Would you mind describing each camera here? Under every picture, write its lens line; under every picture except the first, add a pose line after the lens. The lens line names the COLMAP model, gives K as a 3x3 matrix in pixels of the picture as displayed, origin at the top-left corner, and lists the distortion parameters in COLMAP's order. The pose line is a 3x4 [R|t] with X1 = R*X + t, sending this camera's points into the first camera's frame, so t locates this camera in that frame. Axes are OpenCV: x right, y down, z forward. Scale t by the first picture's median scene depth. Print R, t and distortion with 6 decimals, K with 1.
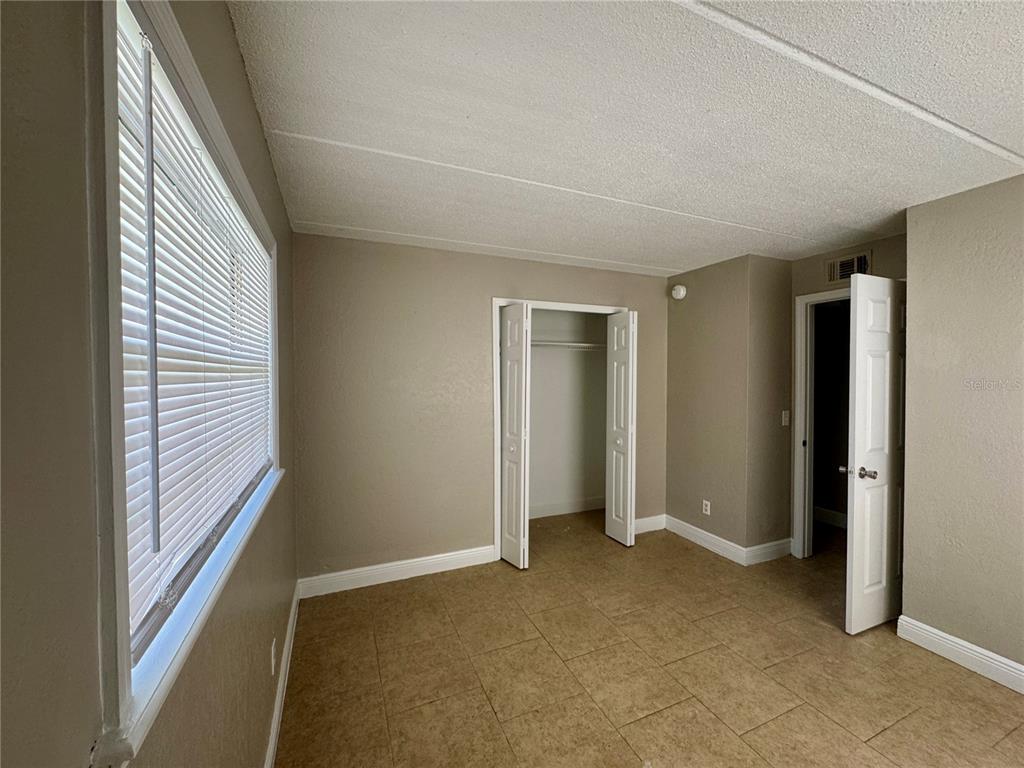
lens RADIAL K [[407.4, 0, 520.3], [0, 407.4, 378.0], [0, 0, 1]] dist [-0.000614, -0.000030]
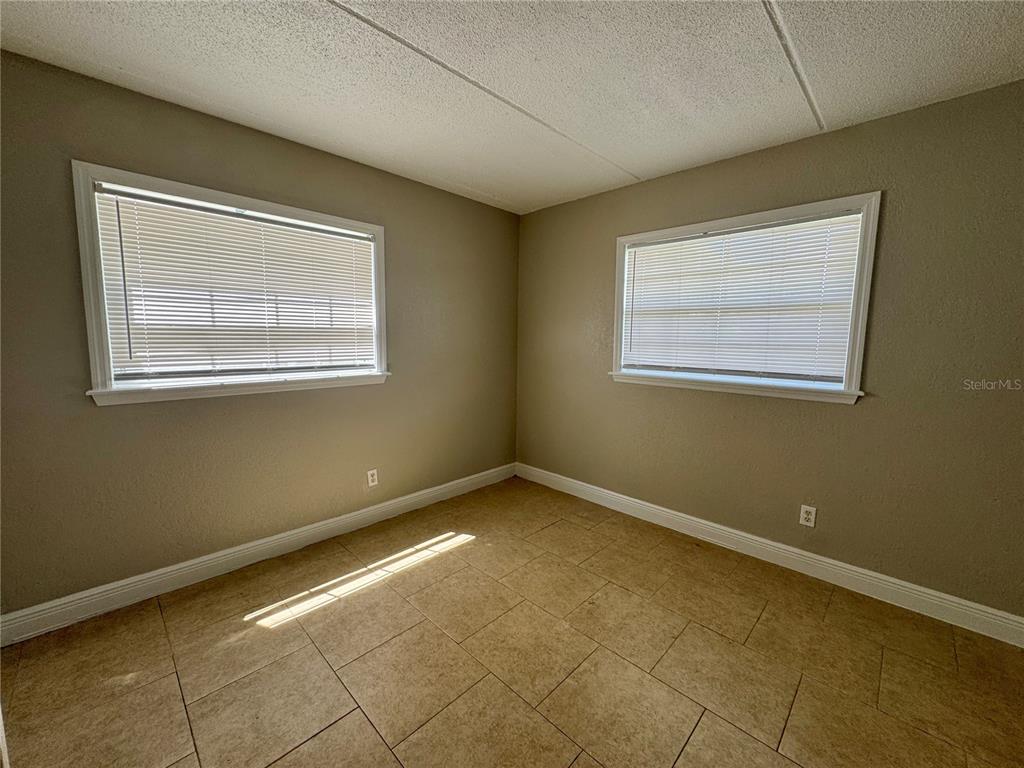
lens RADIAL K [[407.4, 0, 500.3], [0, 407.4, 379.6], [0, 0, 1]] dist [-0.000614, -0.000030]
pose [[-0.940916, 0.021208, -0.337976, 0.434672], [-0.018924, 0.993184, 0.115008, 0.036324], [0.338111, 0.114609, -0.934101, 0.962367]]
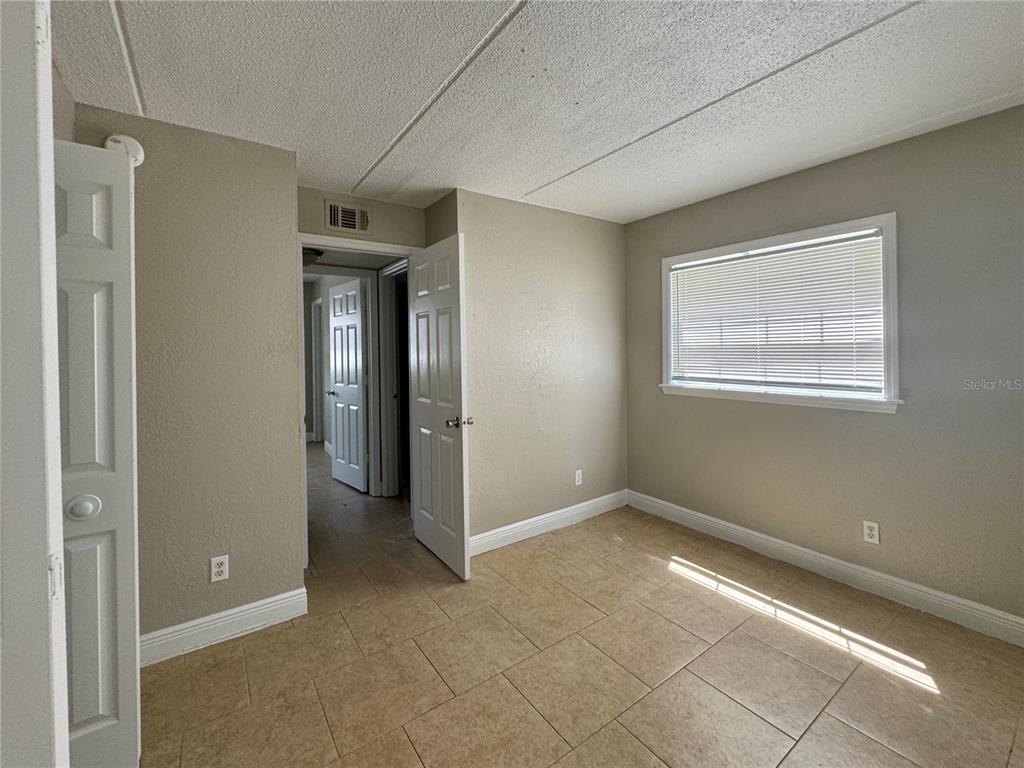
lens RADIAL K [[432.9, 0, 519.3], [0, 432.9, 346.7], [0, 0, 1]] dist [-0.004142, 0.000936]
pose [[-0.194124, 0.004627, 0.980966, -0.218275], [0.019882, 0.999802, -0.000782, 0.028911], [-0.980775, 0.019352, -0.194178, 0.783185]]
